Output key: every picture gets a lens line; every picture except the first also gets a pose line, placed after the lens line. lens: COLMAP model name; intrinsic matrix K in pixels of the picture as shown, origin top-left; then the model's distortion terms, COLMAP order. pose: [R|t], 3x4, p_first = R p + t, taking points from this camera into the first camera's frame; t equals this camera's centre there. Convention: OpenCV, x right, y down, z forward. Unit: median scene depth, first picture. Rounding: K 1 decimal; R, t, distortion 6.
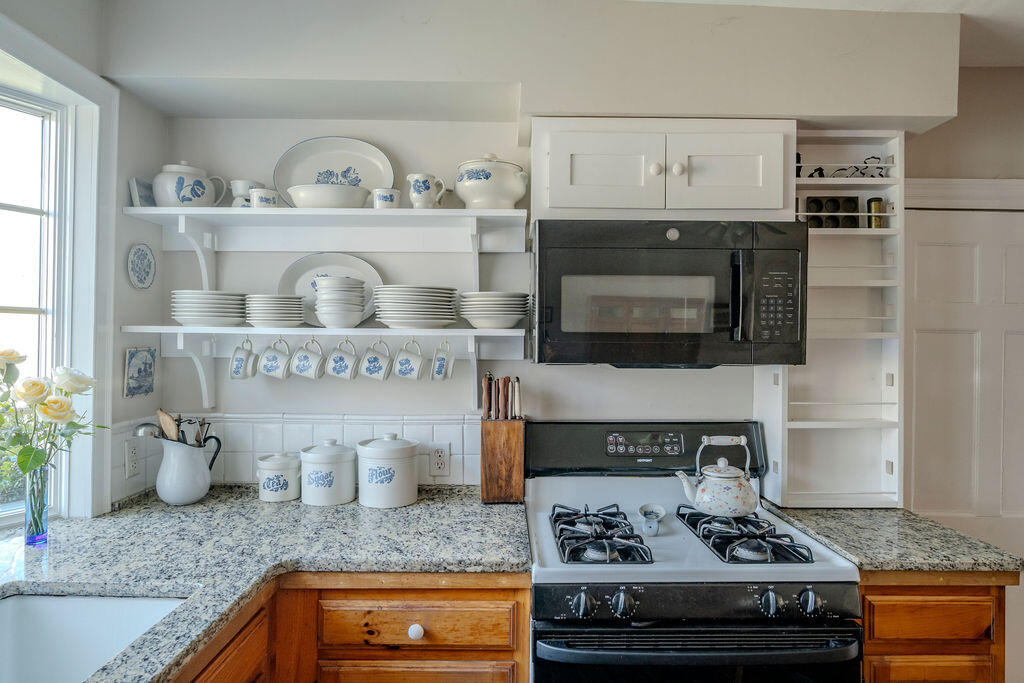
lens RADIAL K [[668.2, 0, 512.0], [0, 668.2, 341.5], [0, 0, 1]] dist [-0.003687, 0.001233]
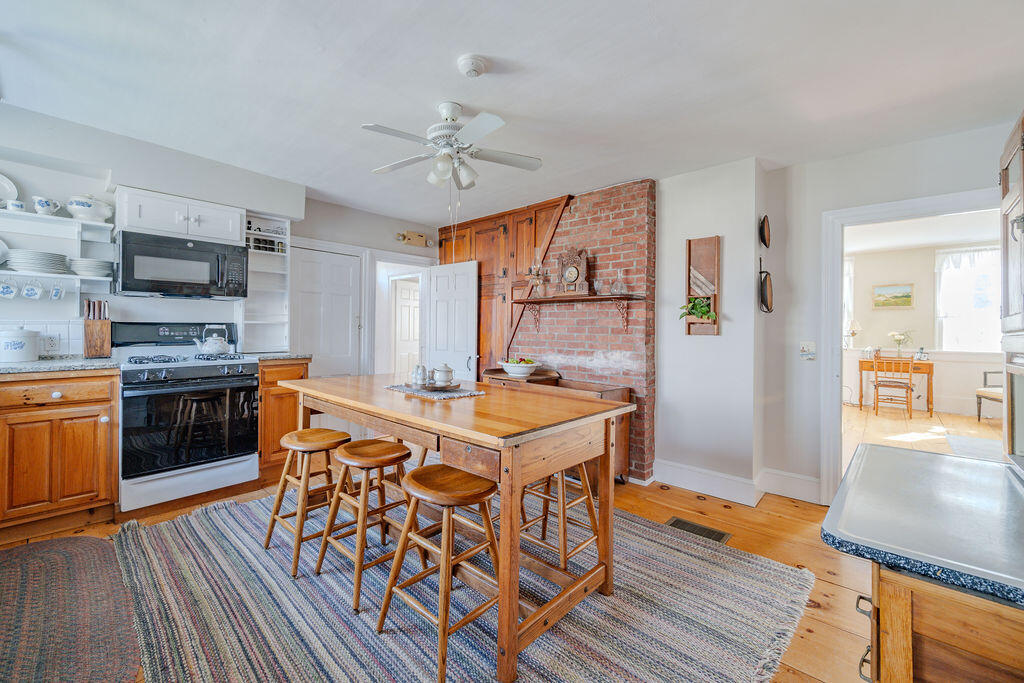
lens RADIAL K [[425.8, 0, 500.2], [0, 425.8, 330.1], [0, 0, 1]] dist [-0.001692, -0.000157]
pose [[0.694675, -0.001977, 0.719321, -0.102305], [-0.009635, 0.999881, 0.012053, 0.126502], [-0.719259, -0.015304, 0.694573, -0.921419]]
